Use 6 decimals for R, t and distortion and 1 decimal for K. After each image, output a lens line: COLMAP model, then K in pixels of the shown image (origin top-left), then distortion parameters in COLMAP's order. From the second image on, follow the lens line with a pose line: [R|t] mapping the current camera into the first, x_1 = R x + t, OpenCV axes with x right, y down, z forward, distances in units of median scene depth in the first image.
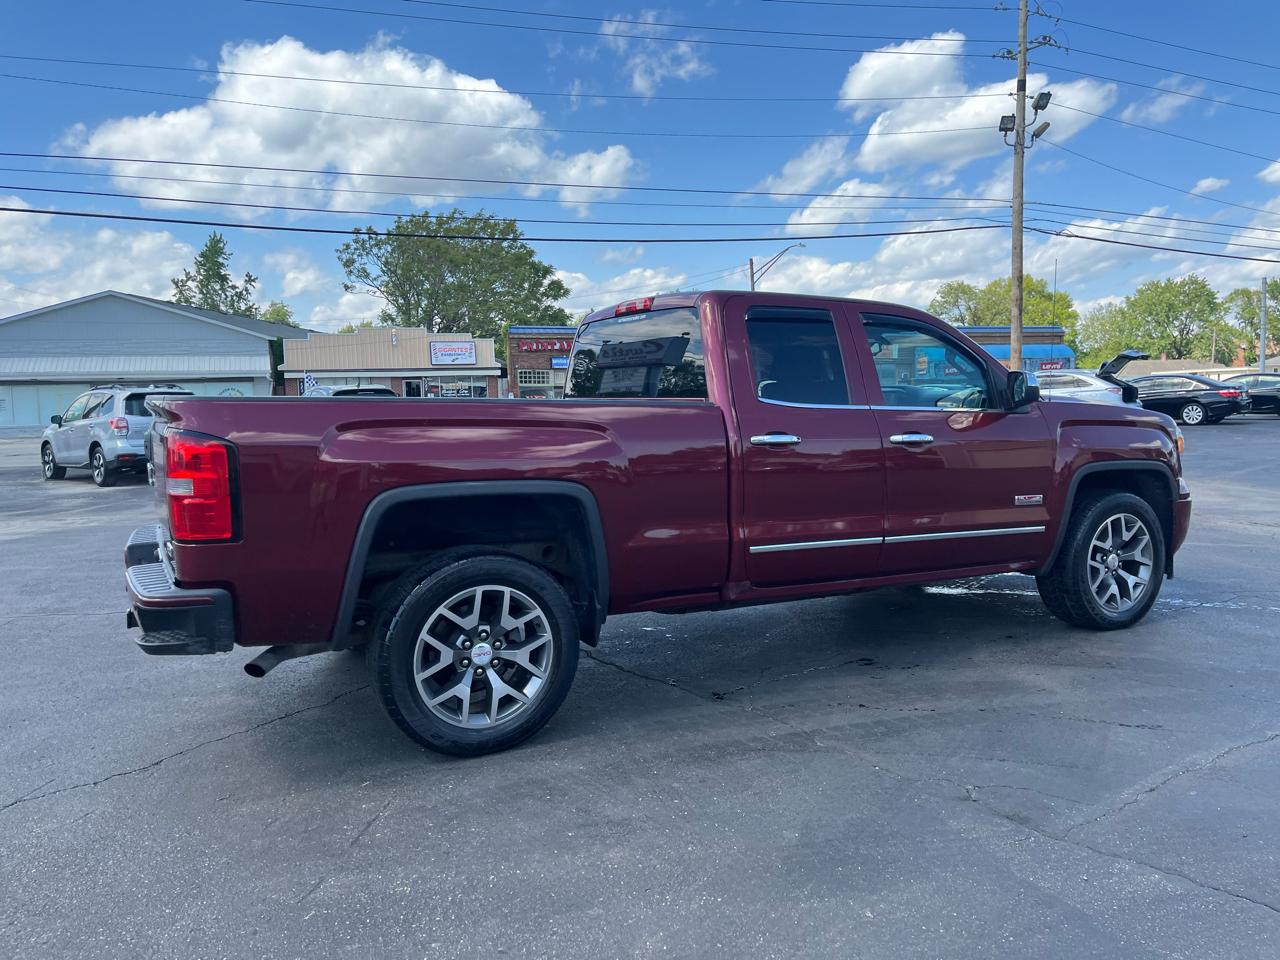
lens RADIAL K [[965.0, 0, 651.6], [0, 965.0, 474.6], [0, 0, 1]] dist [0.065250, -0.079617]
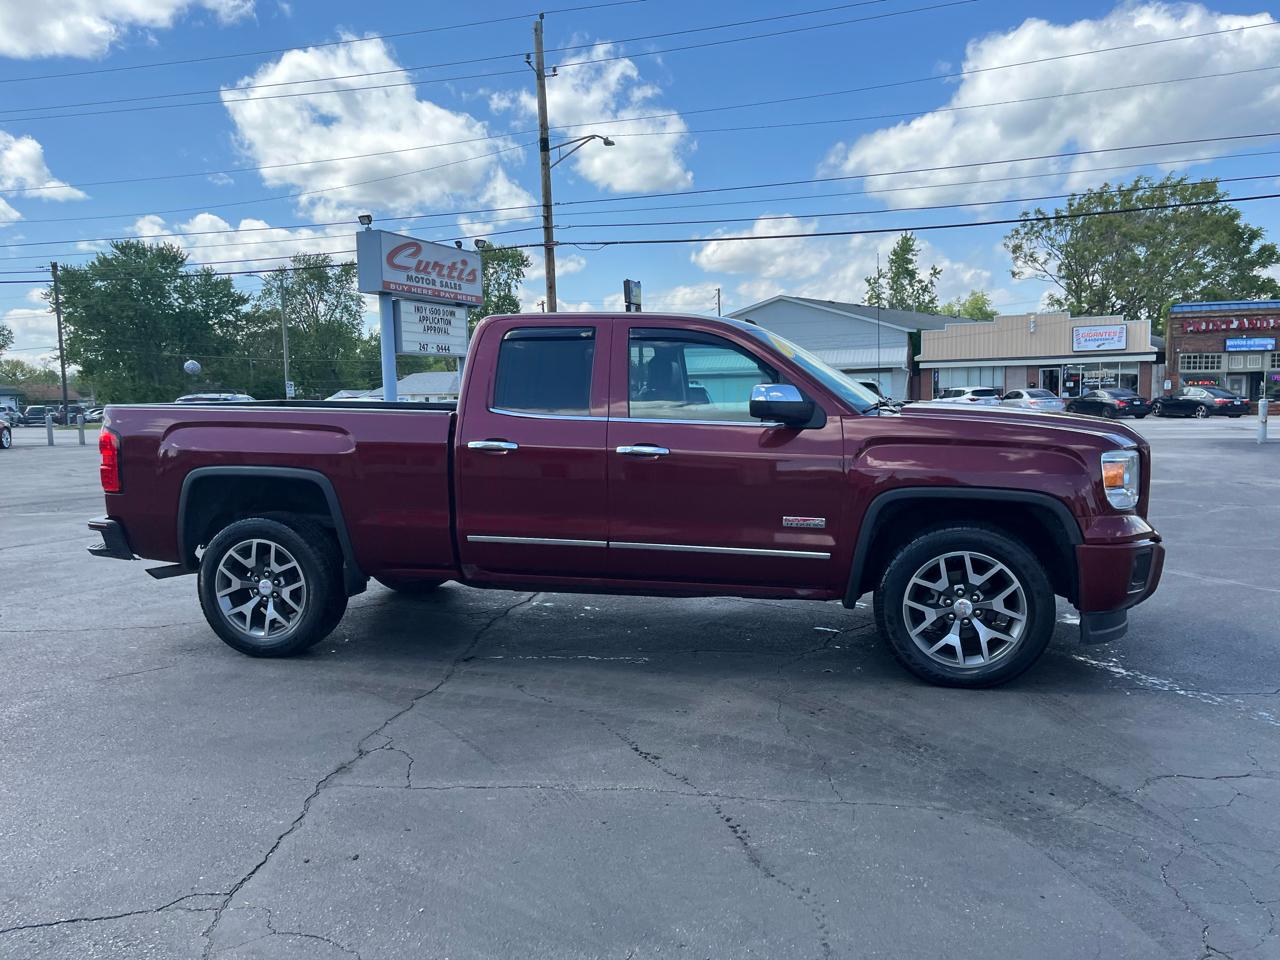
lens RADIAL K [[965.0, 0, 651.7], [0, 965.0, 477.5], [0, 0, 1]] dist [0.065250, -0.079617]
pose [[0.759984, 0.062632, -0.646917, 0.092354], [-0.051961, 0.998015, 0.035581, -0.004422], [0.647861, 0.006574, 0.761730, 0.021806]]
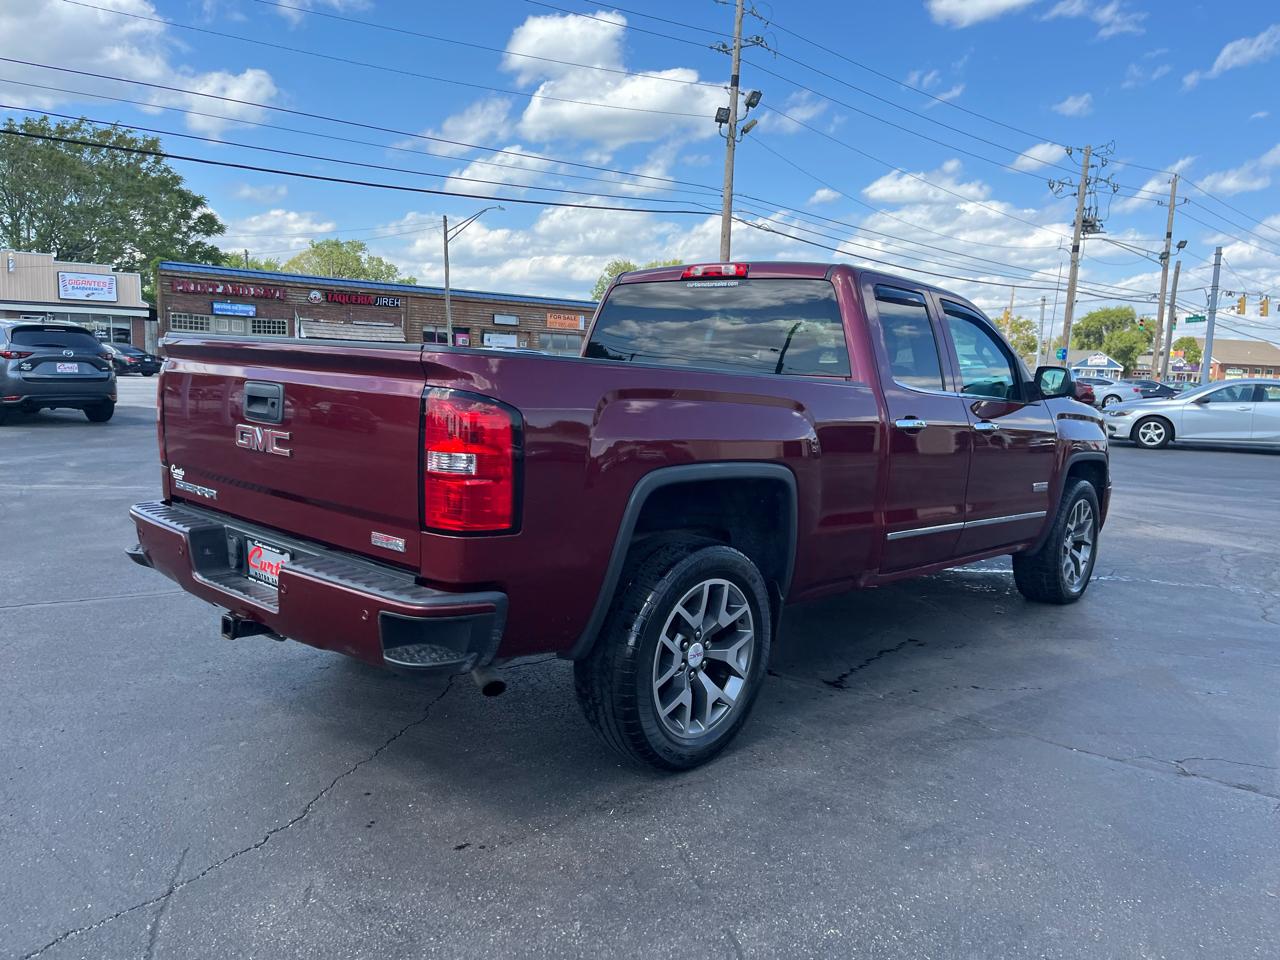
lens RADIAL K [[971.0, 0, 649.8], [0, 971.0, 486.5], [0, 0, 1]] dist [0.052446, -0.059993]
pose [[0.938590, 0.016285, 0.344650, -0.041443], [-0.031892, 0.998704, 0.039663, -0.000338], [-0.343557, -0.048219, 0.937893, 0.014298]]
